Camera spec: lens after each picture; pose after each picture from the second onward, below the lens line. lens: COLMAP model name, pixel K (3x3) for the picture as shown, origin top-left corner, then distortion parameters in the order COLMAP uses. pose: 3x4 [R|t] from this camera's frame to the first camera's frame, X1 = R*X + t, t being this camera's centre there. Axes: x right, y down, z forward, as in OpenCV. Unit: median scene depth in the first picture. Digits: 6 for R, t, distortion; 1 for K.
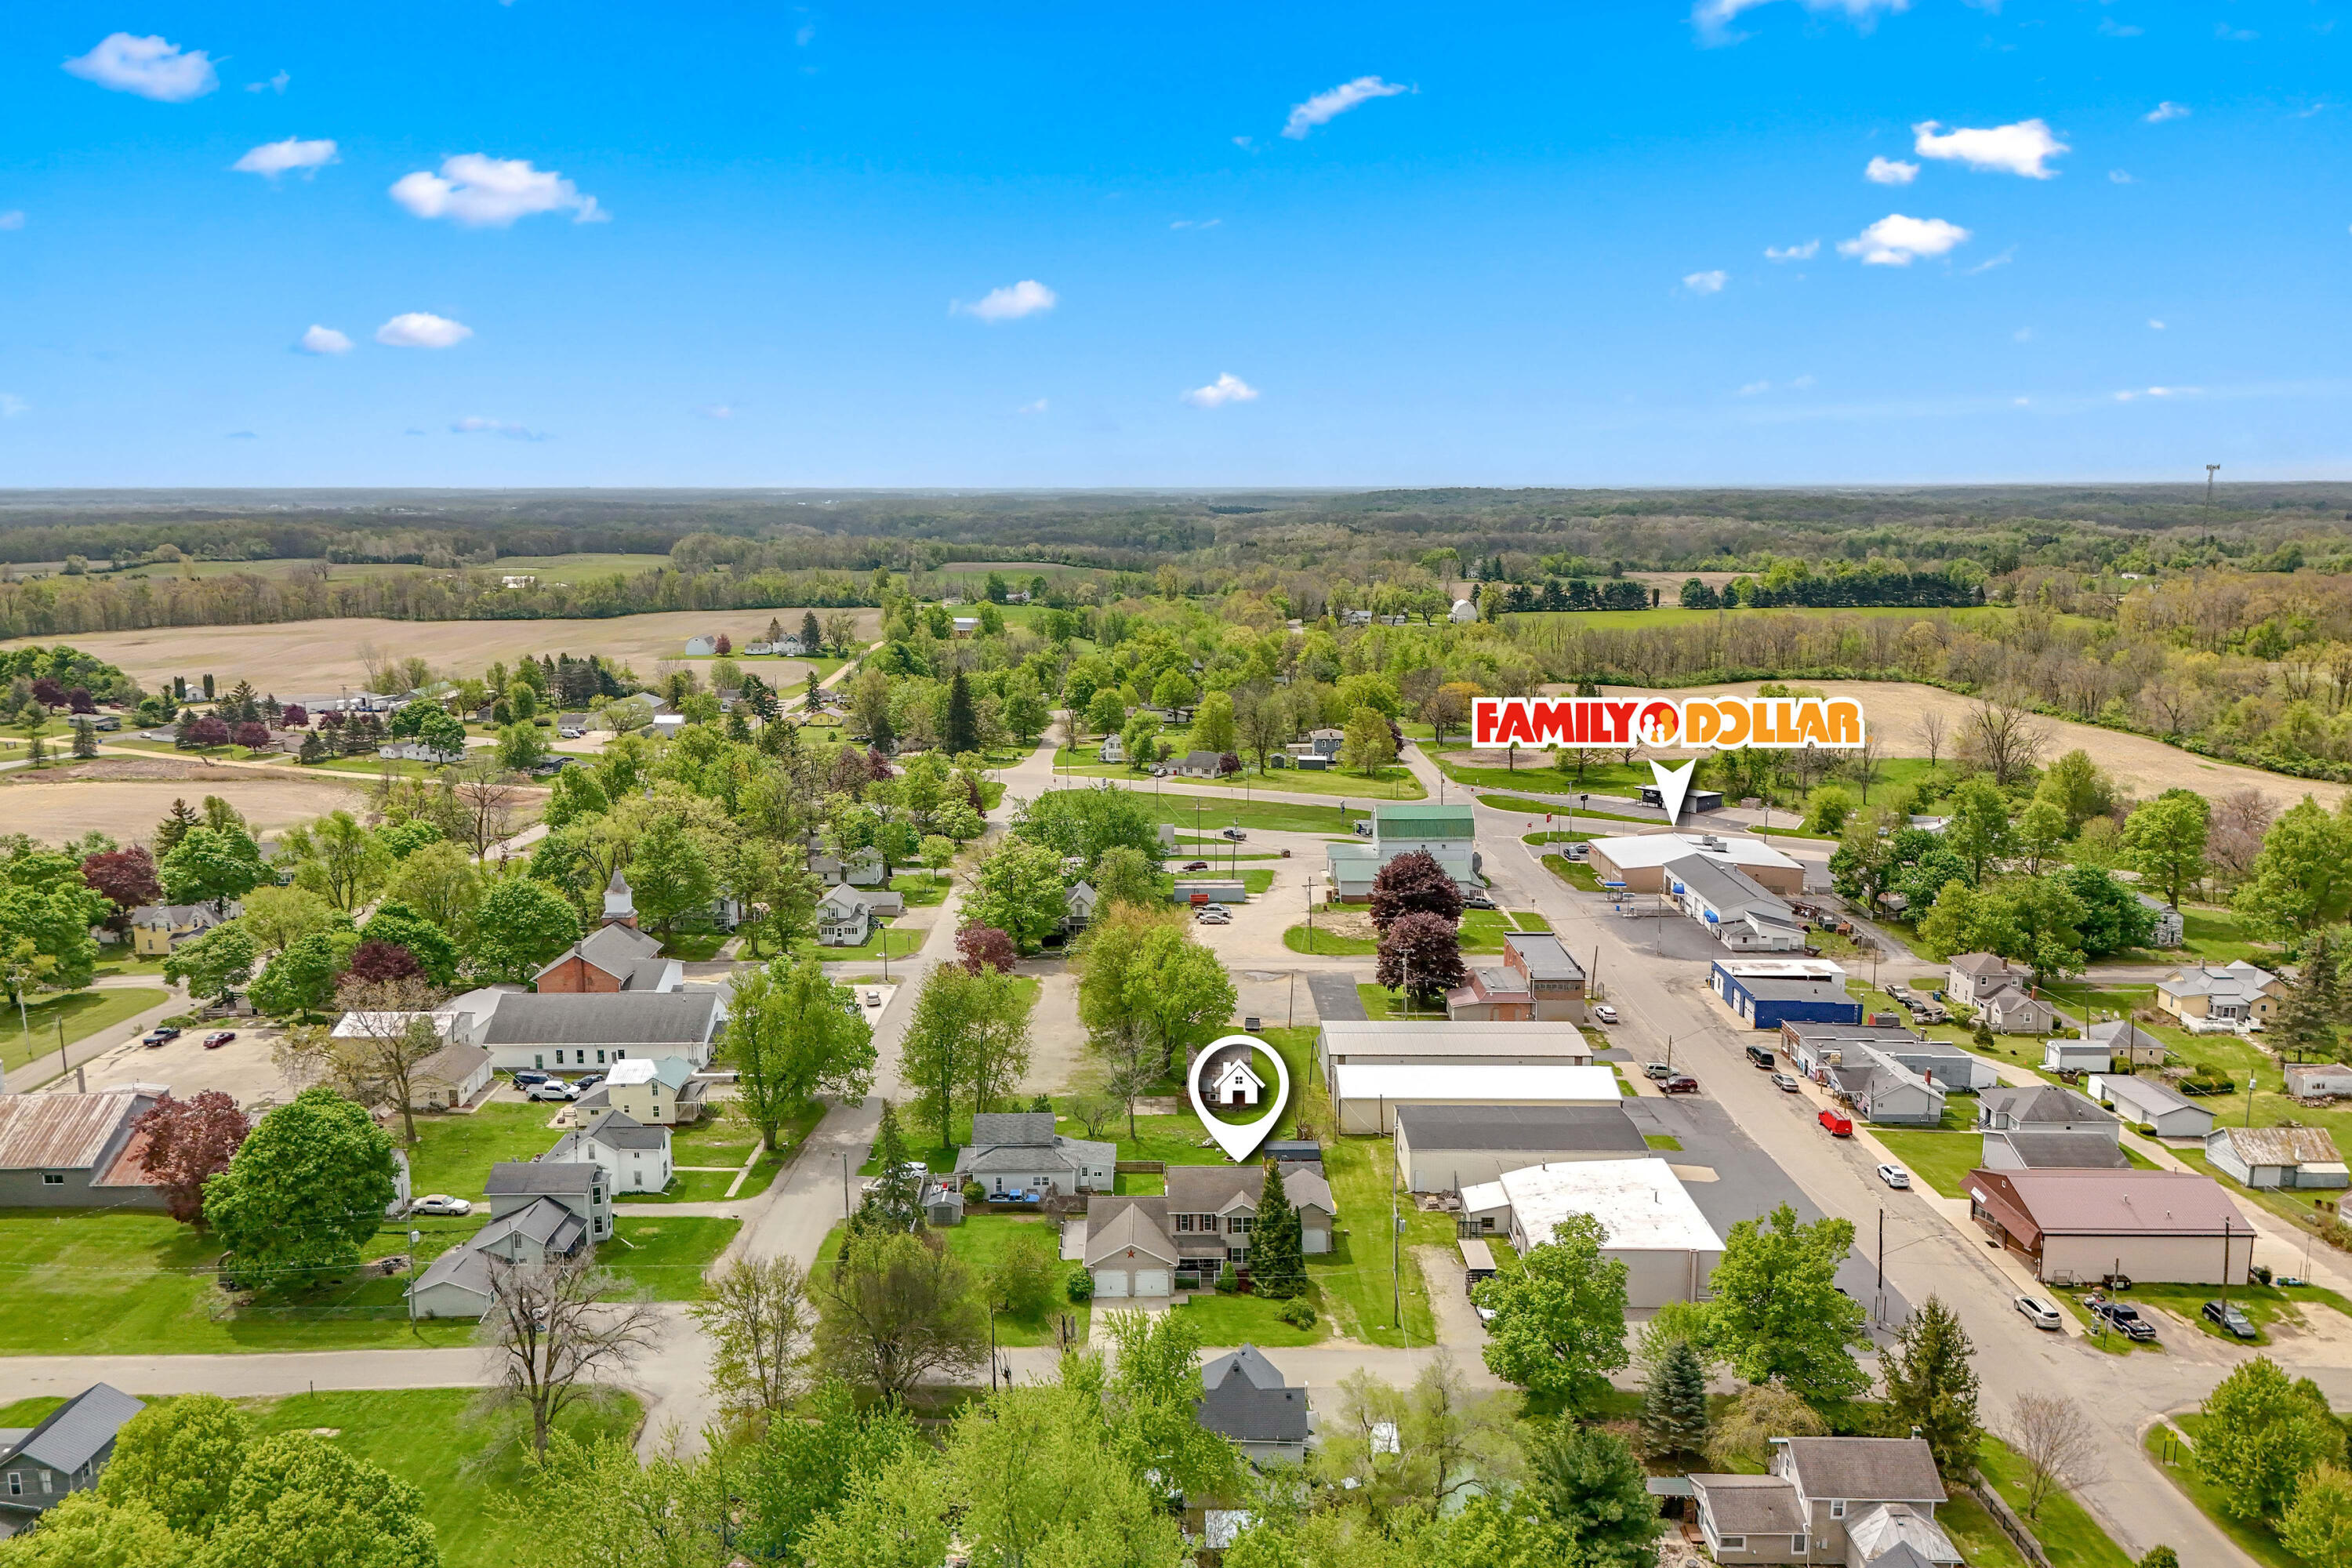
lens RADIAL K [[1732.8, 0, 1180.9], [0, 1732.8, 782.6], [0, 0, 1]] dist [0.075241, -0.061438]
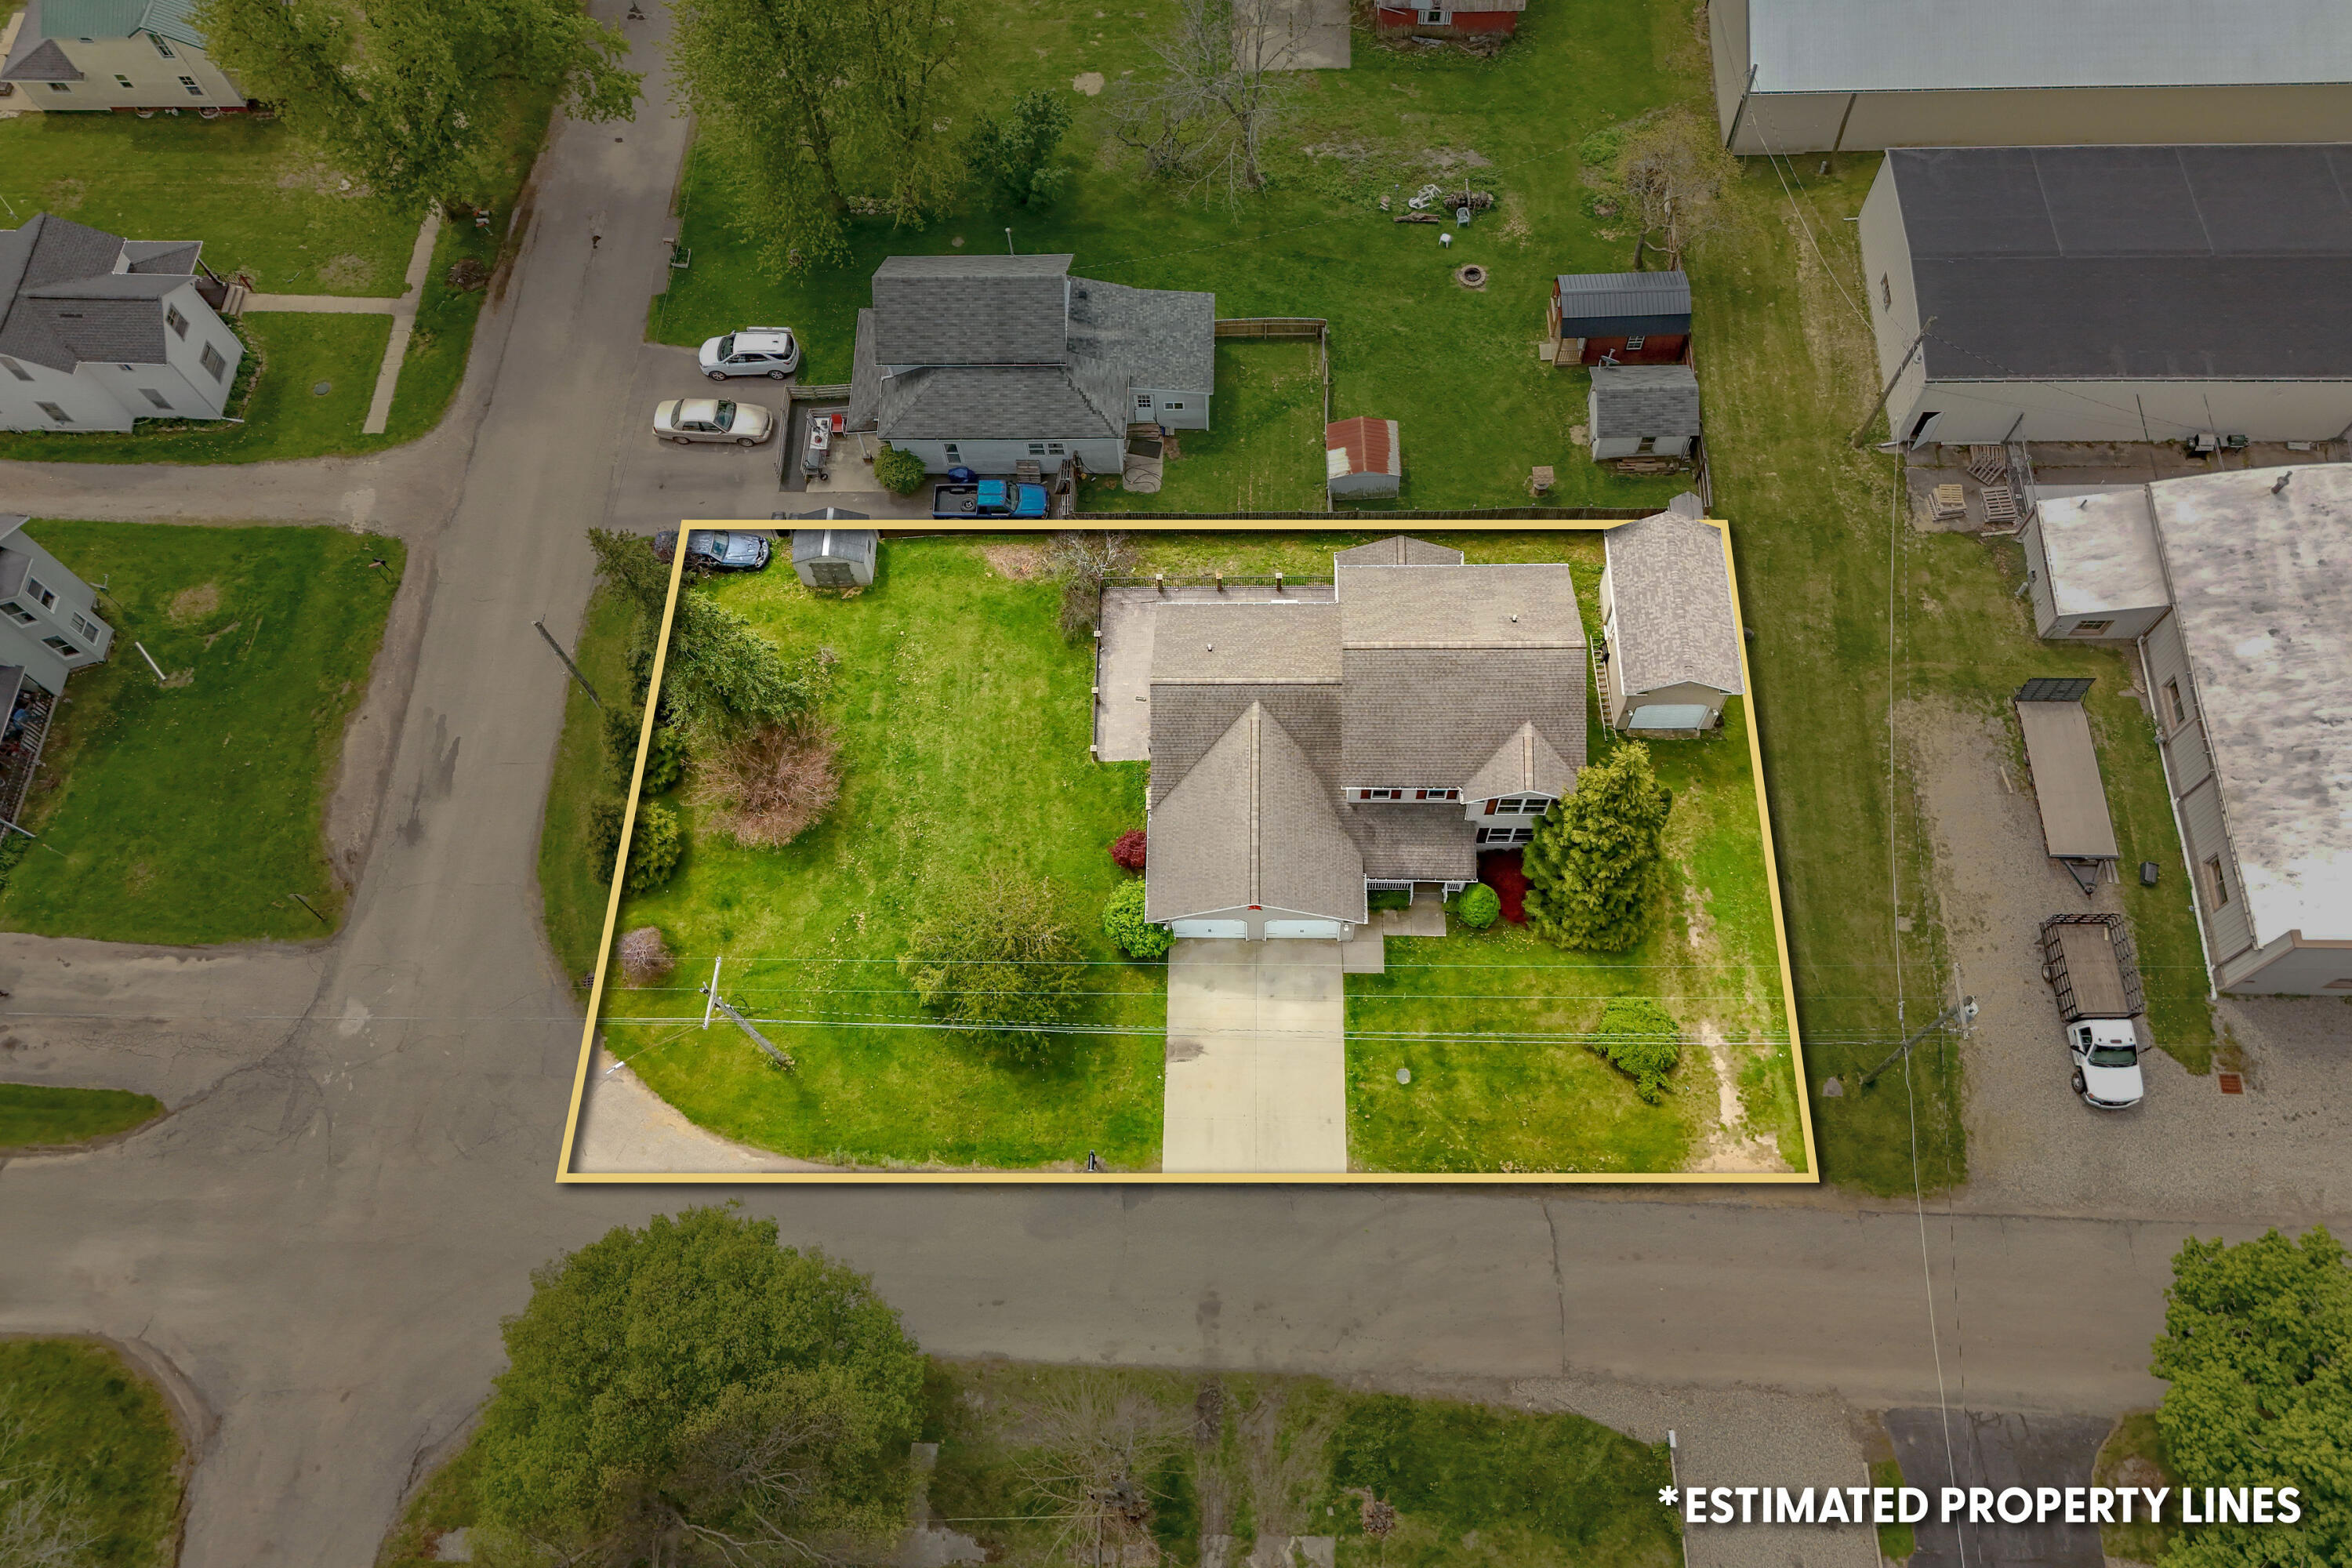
lens RADIAL K [[1764.9, 0, 1182.7], [0, 1764.9, 723.1], [0, 0, 1]] dist [0.064962, -0.040235]
pose [[0.998606, 0.013305, -0.051074, -0.016522], [0.033610, 0.585790, 0.809766, -0.069064], [0.040693, -0.810354, 0.584526, 0.511871]]
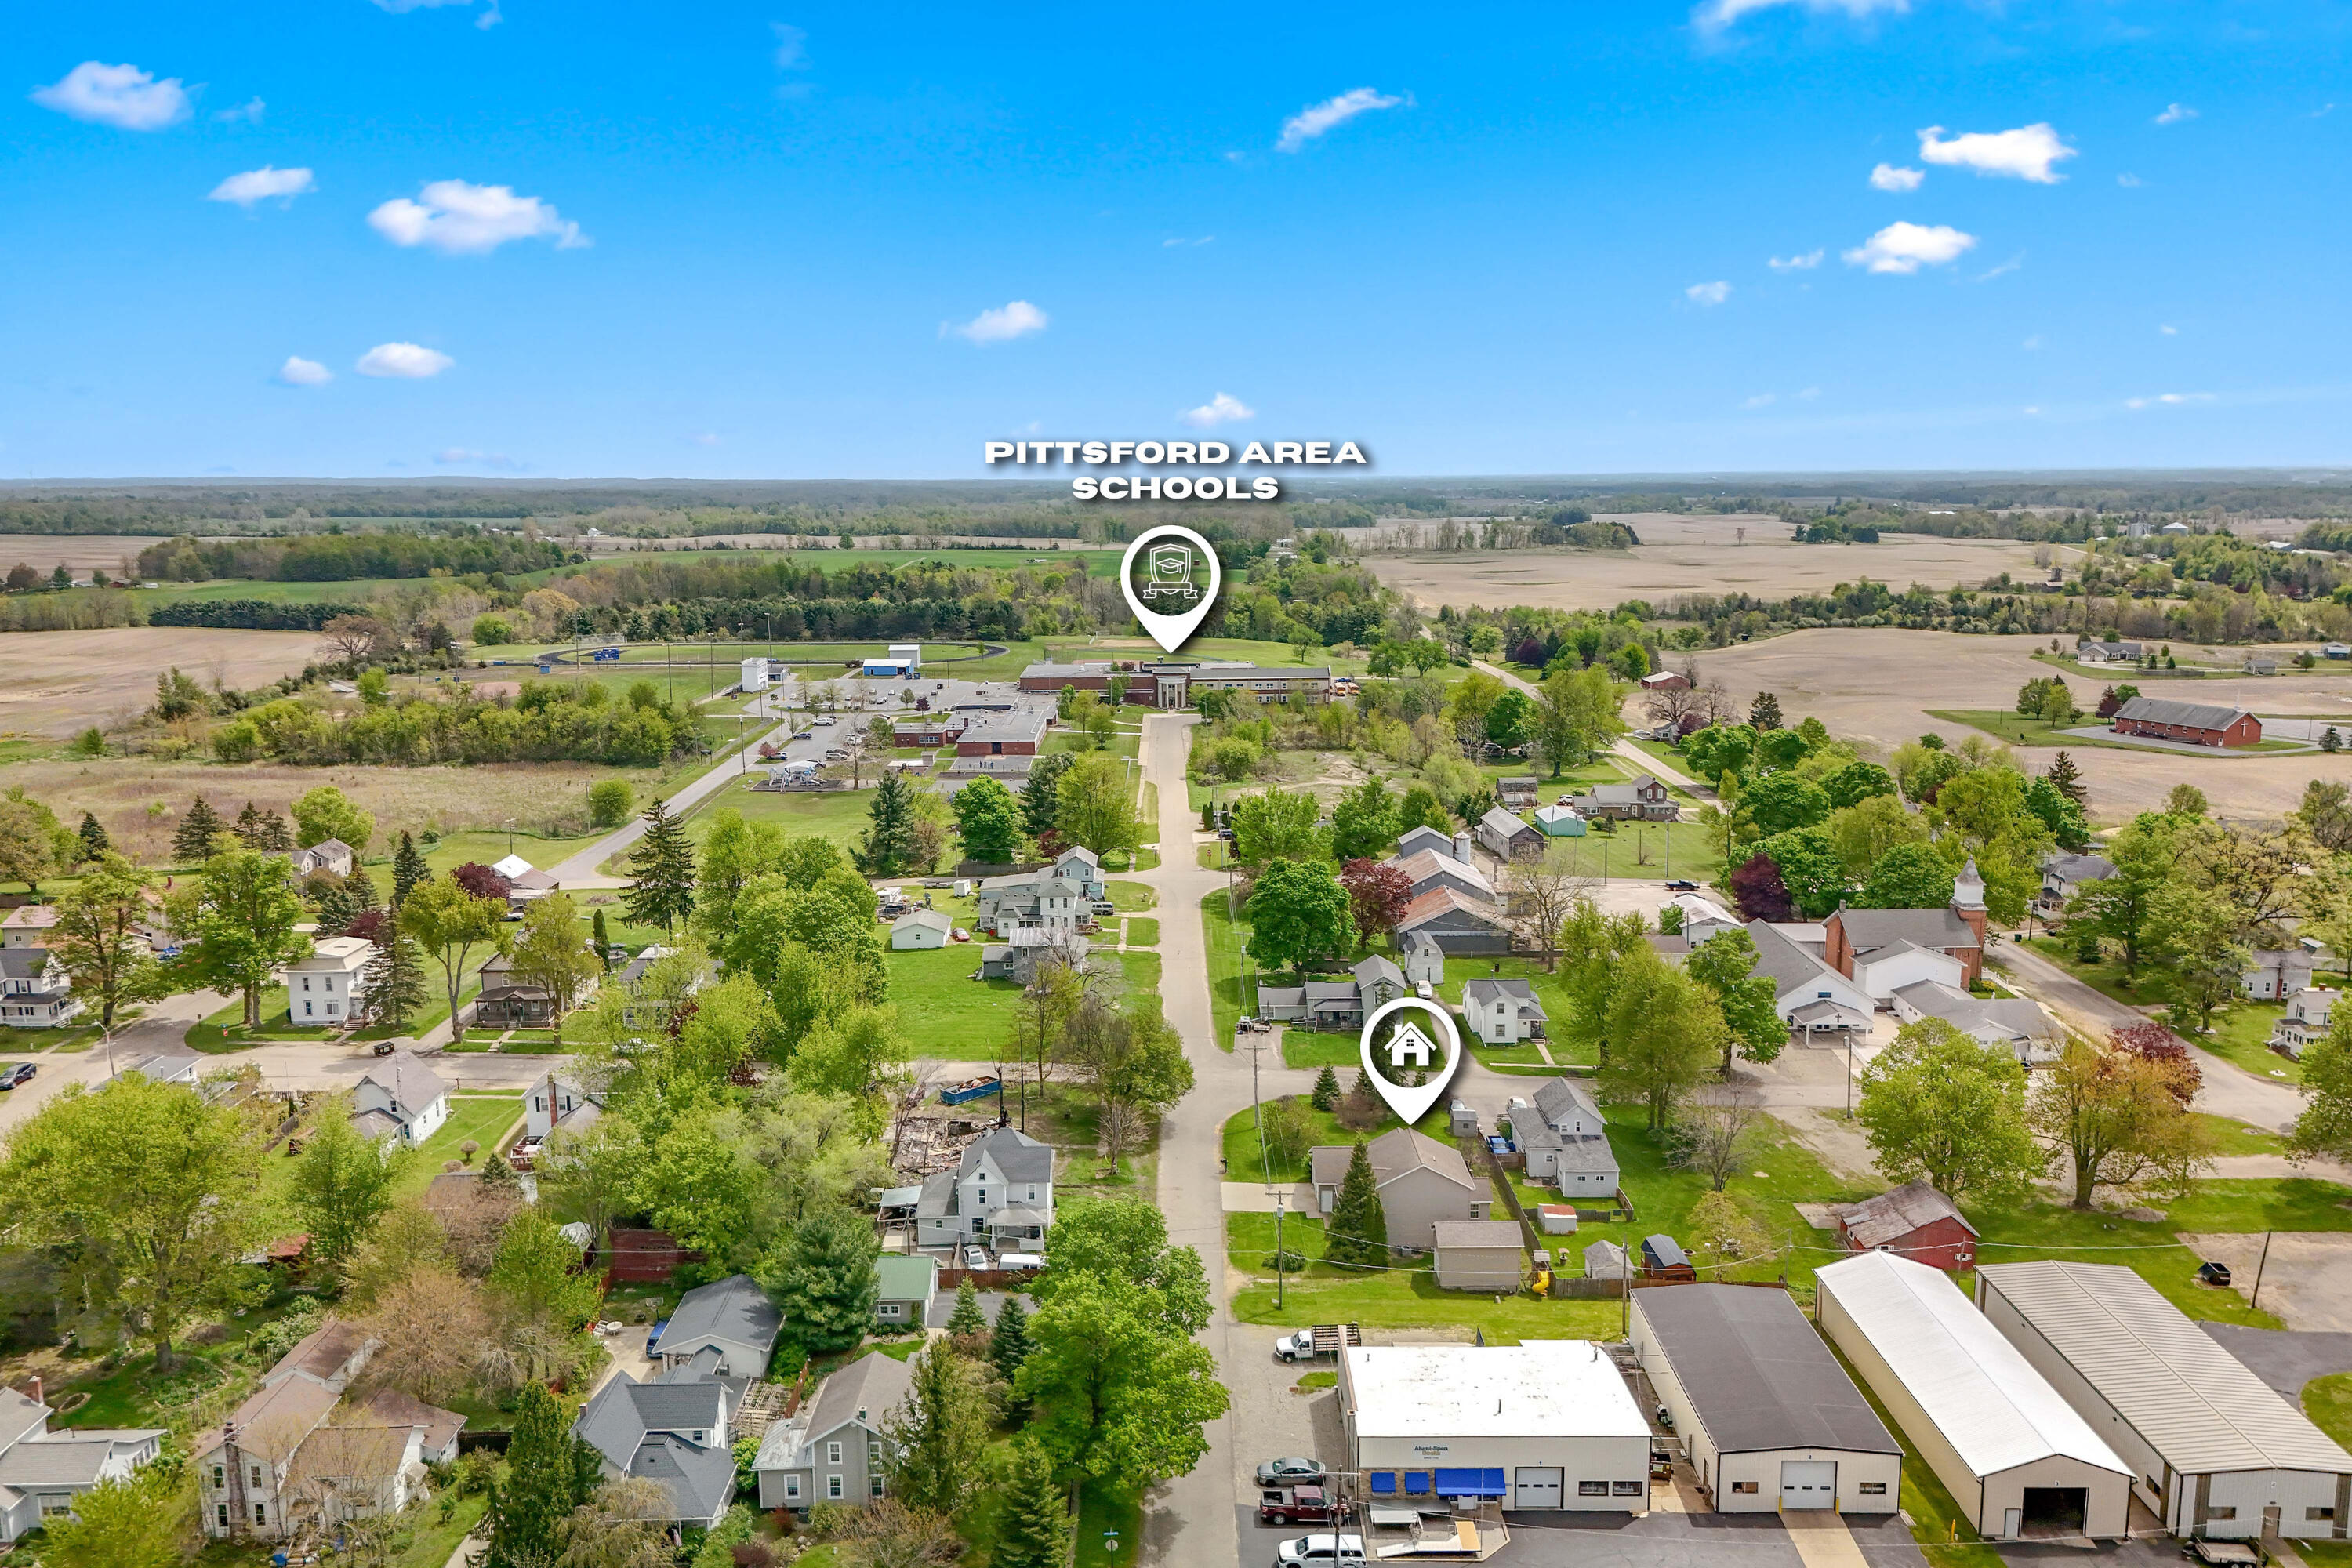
lens RADIAL K [[1732.8, 0, 1180.9], [0, 1732.8, 782.6], [0, 0, 1]] dist [0.075241, -0.061438]
pose [[-0.001207, 0.182487, -0.983208, 0.677196], [-0.167409, 0.969296, 0.180110, -0.101017], [0.985887, 0.164815, 0.029380, 0.548926]]
